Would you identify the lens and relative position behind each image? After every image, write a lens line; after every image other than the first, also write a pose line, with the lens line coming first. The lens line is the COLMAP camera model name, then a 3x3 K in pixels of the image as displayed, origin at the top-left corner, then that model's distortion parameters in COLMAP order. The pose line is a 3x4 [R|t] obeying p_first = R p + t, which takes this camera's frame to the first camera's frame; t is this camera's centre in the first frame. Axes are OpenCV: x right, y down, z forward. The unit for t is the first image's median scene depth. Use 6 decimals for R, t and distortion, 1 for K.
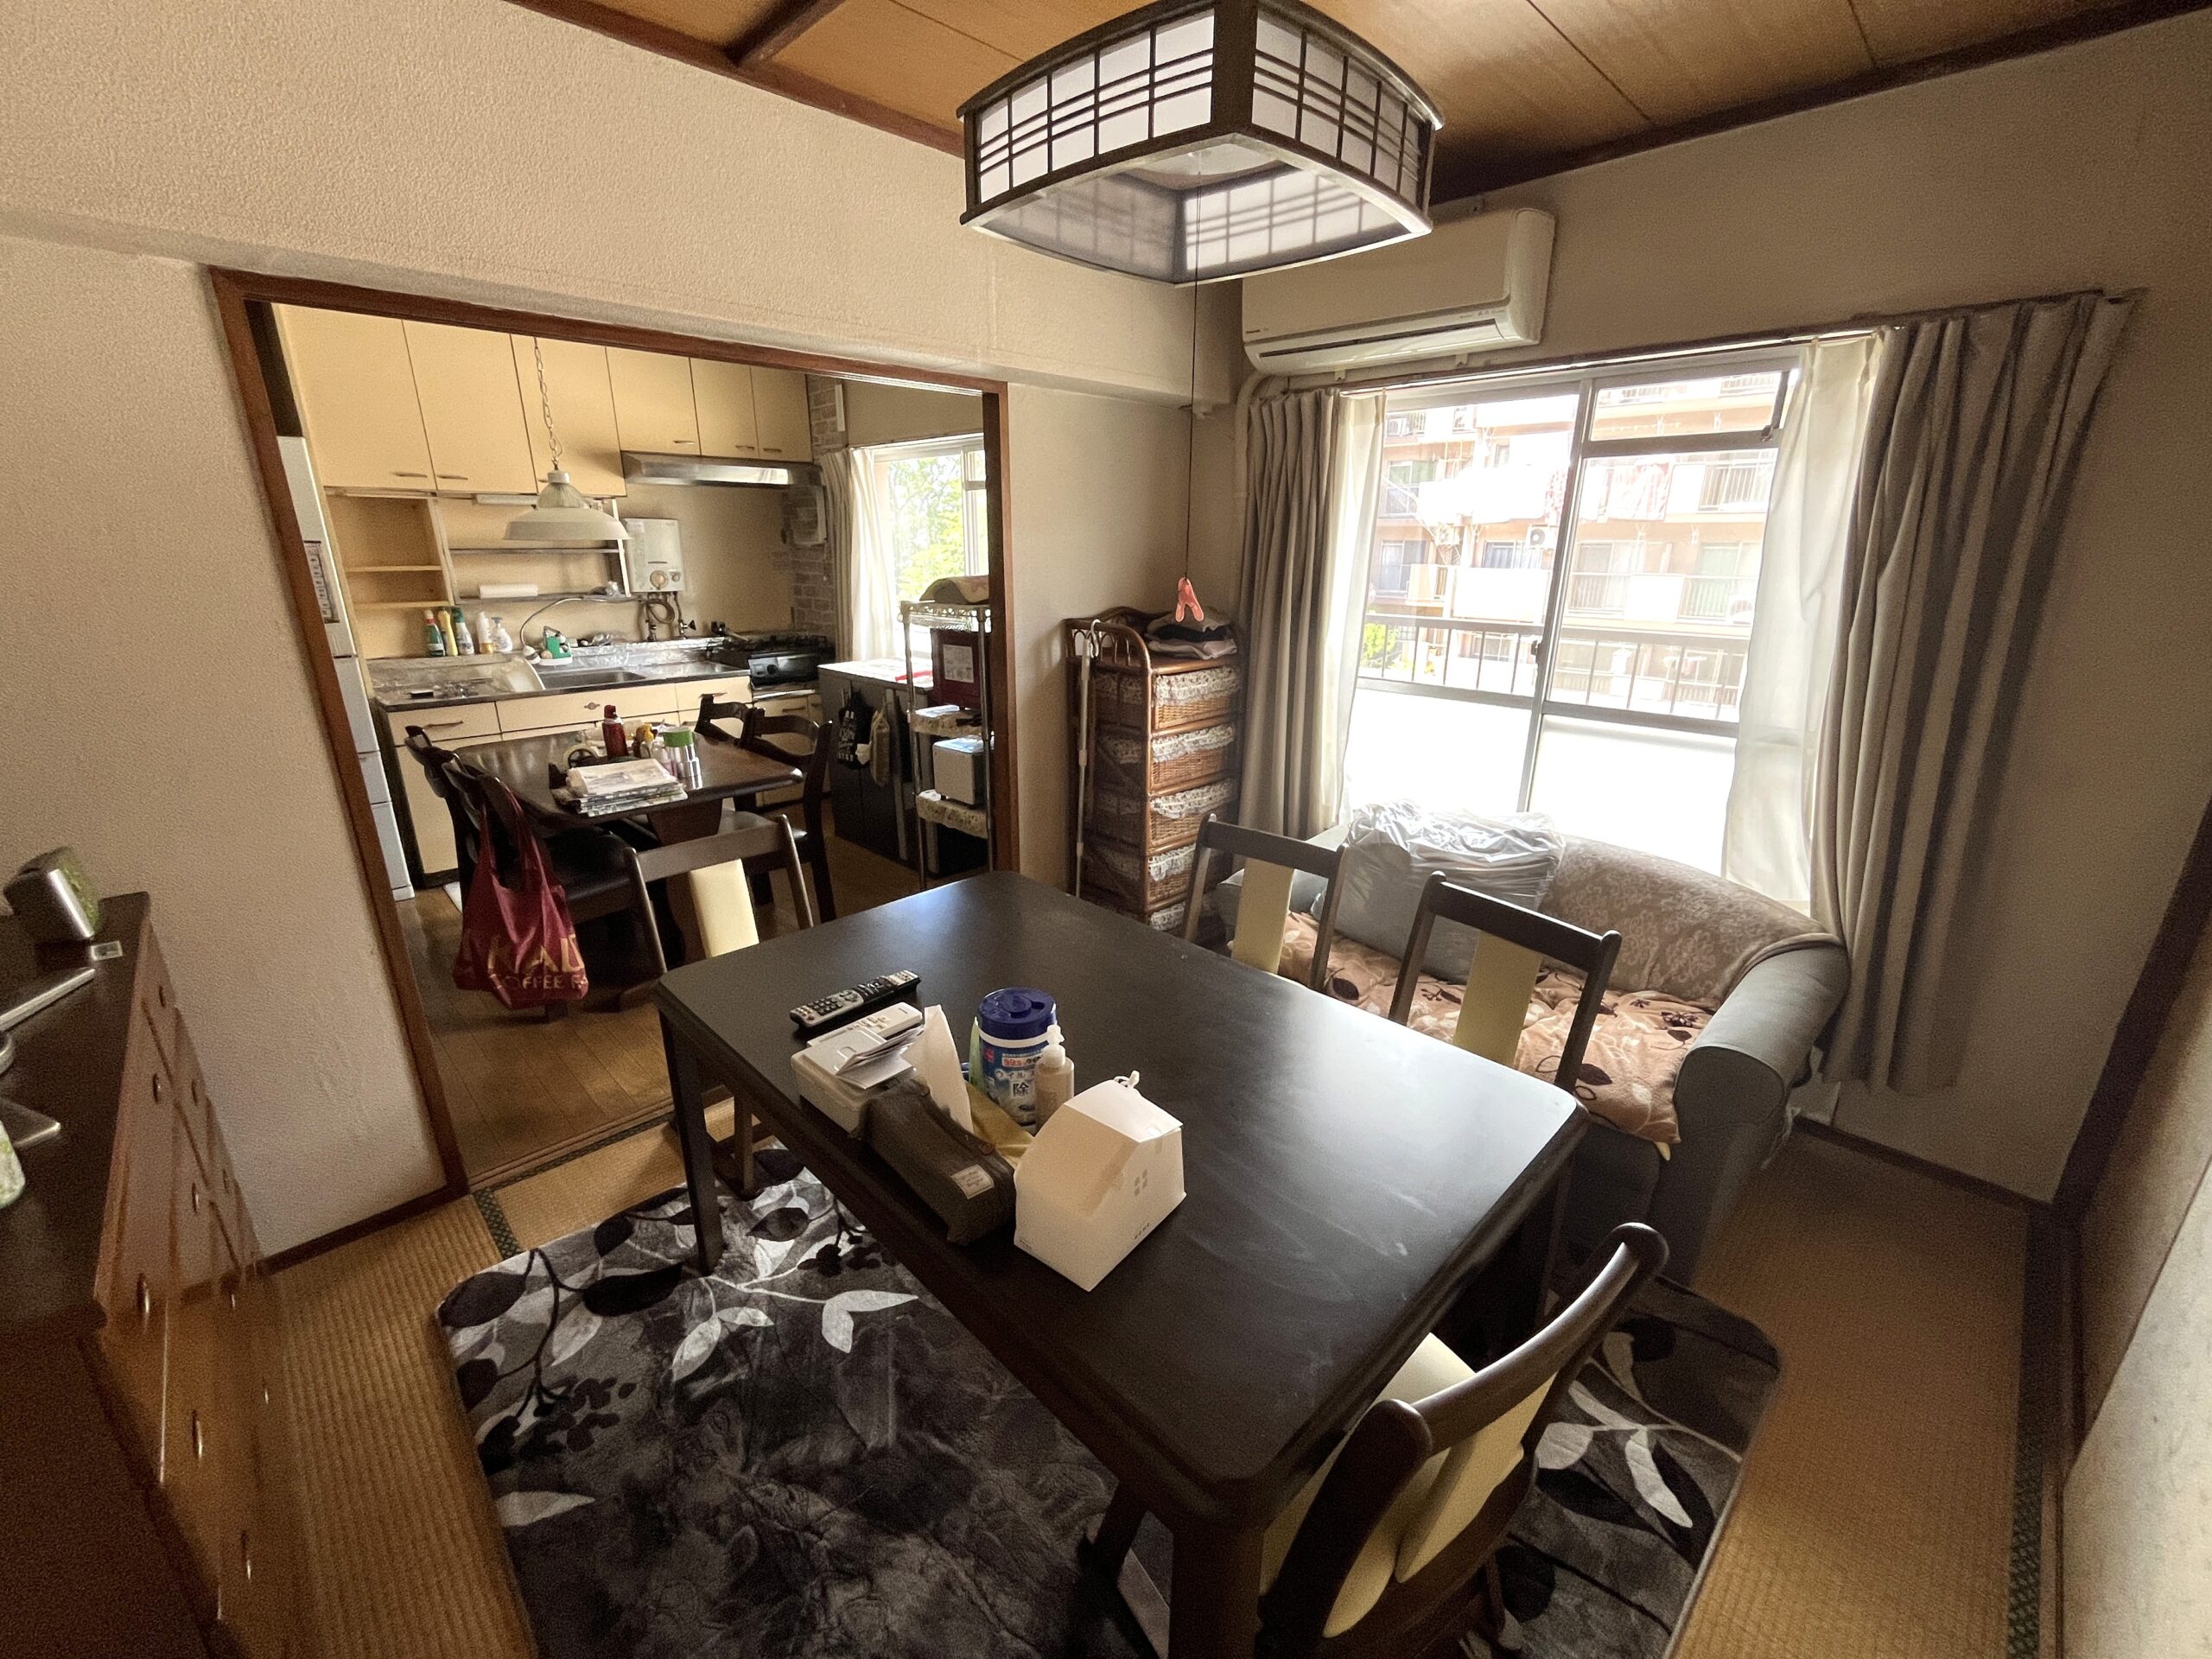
lens RADIAL K [[920.2, 0, 1105.0], [0, 920.2, 828.2], [0, 0, 1]] dist [0.002716, 0.001473]
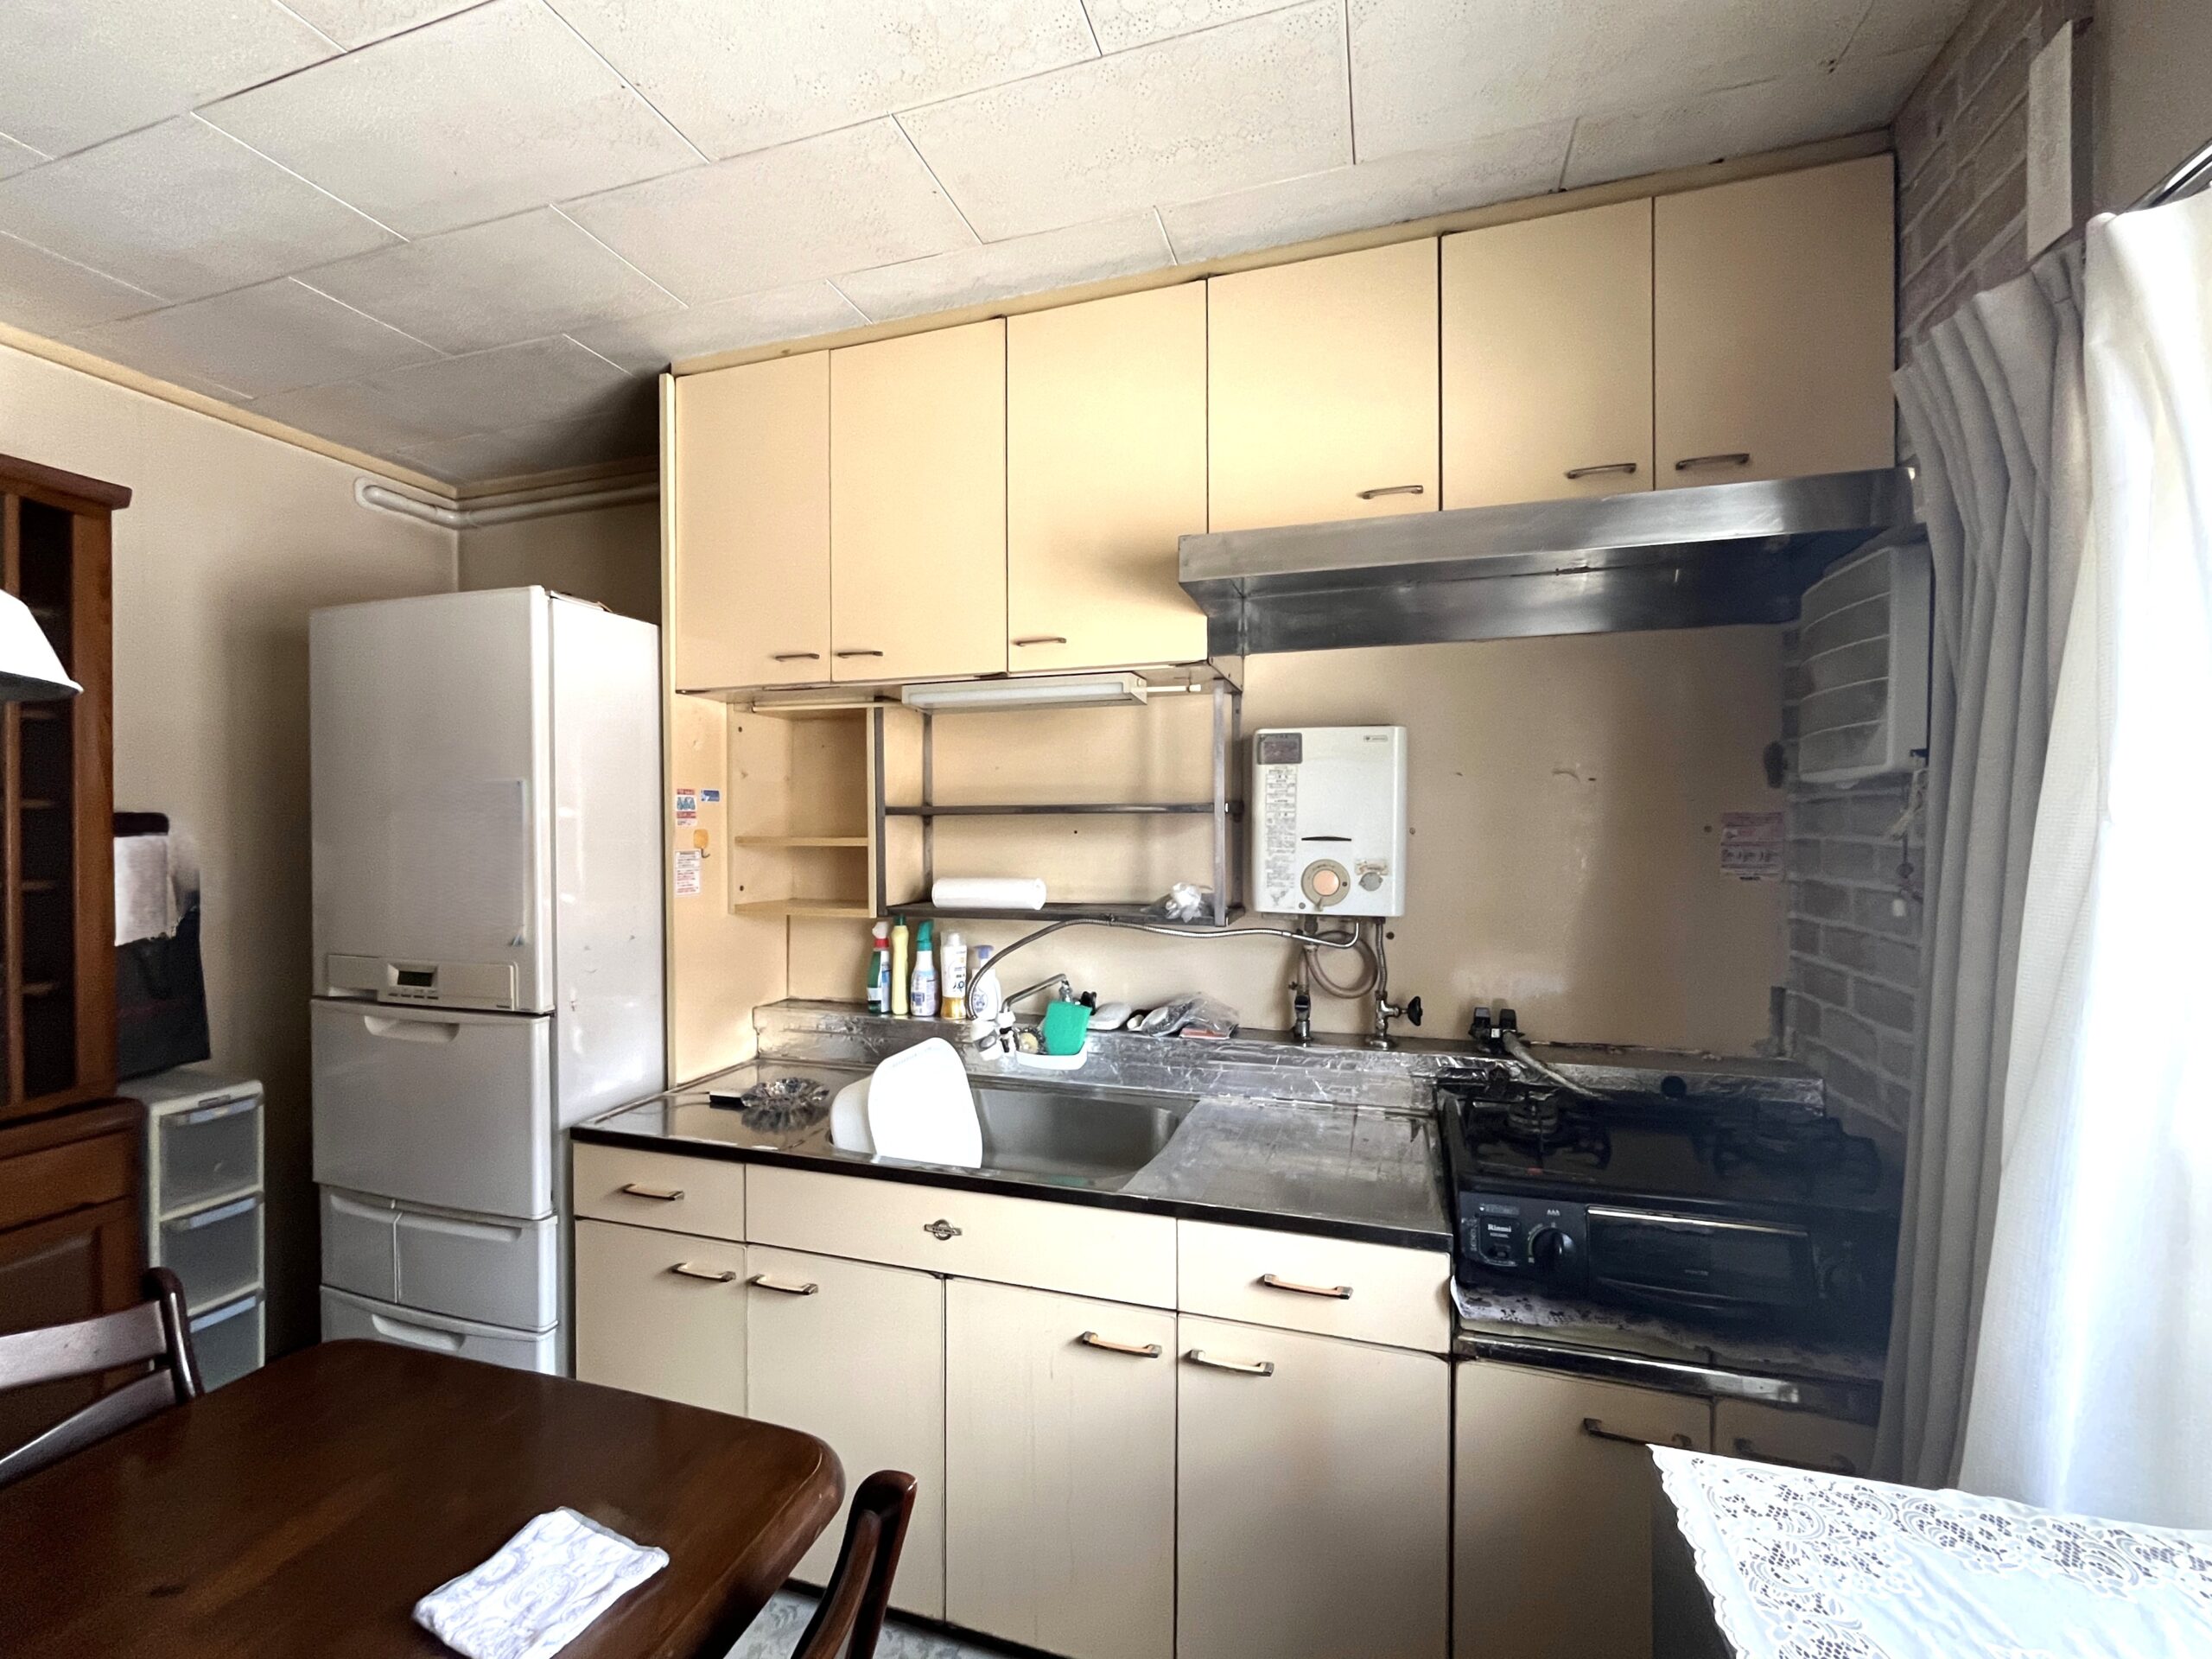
lens RADIAL K [[920.2, 0, 1114.4], [0, 920.2, 834.4], [0, 0, 1]] dist [0.002716, 0.001473]
pose [[0.459711, -0.000449, -0.888068, -0.194070], [-0.263510, 0.954895, -0.136889, -0.213979], [0.848073, 0.296945, 0.438857, 0.754368]]
